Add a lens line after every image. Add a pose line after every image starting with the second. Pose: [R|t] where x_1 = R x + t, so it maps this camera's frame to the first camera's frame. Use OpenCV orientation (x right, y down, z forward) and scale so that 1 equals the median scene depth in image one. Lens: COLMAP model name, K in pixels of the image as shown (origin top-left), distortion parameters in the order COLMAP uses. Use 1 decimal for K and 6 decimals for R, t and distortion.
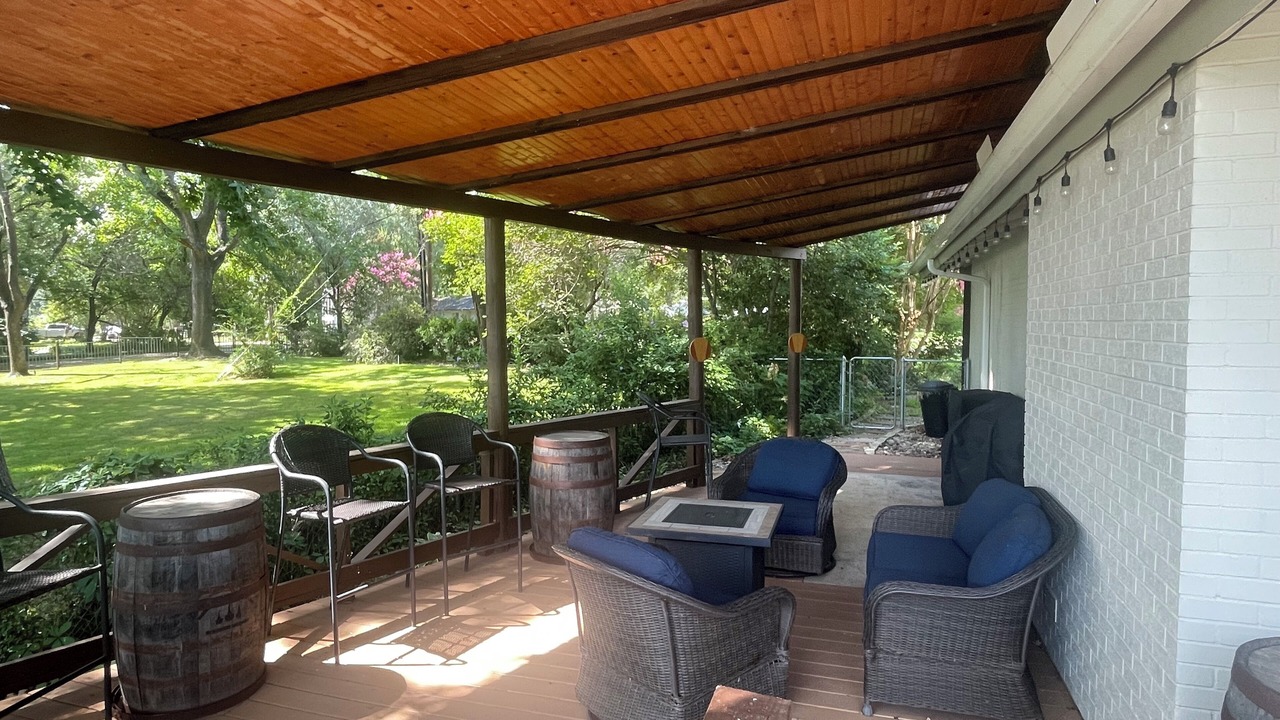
lens RADIAL K [[674.9, 0, 640.0], [0, 674.9, 360.0], [0, 0, 1]] dist [-0.001089, 0.001470]
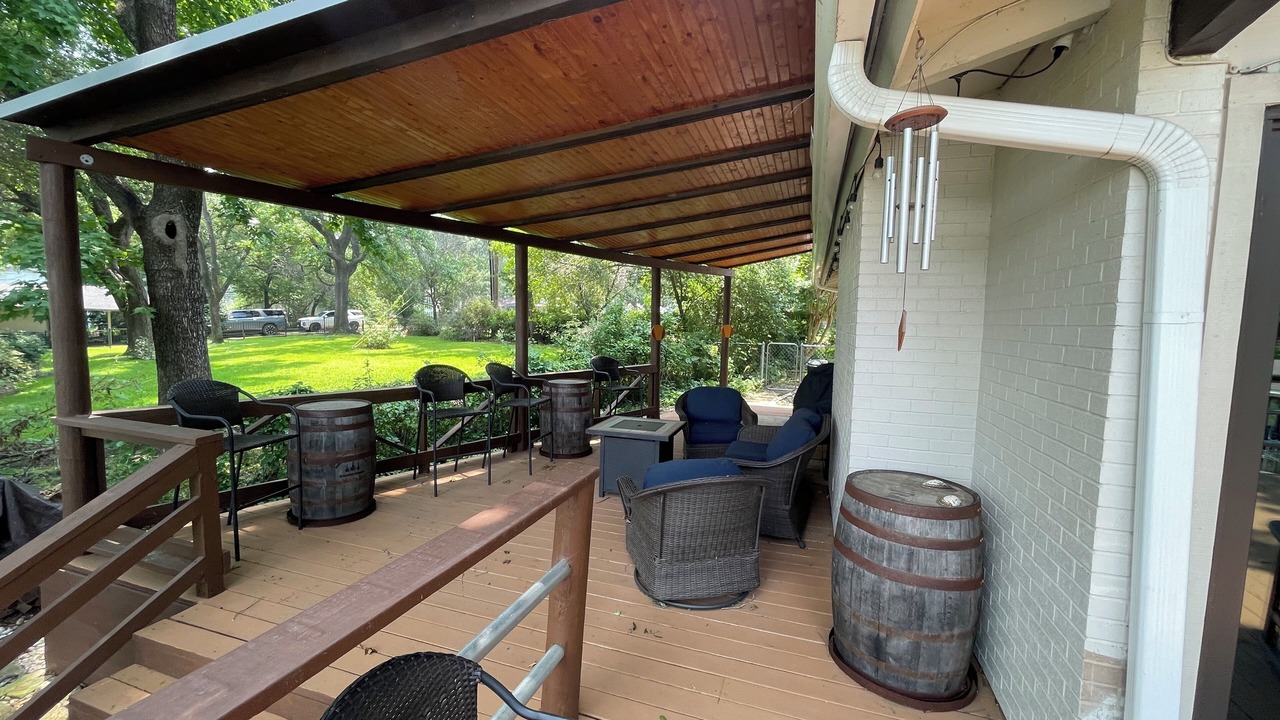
lens RADIAL K [[485.9, 0, 653.9], [0, 485.9, 359.1], [0, 0, 1]] dist [-0.000881, -0.000068]
pose [[0.999650, 0.026292, -0.003031, 0.153661], [-0.026221, 0.999425, 0.021488, 0.040914], [0.003594, -0.021401, 0.999765, -0.229886]]
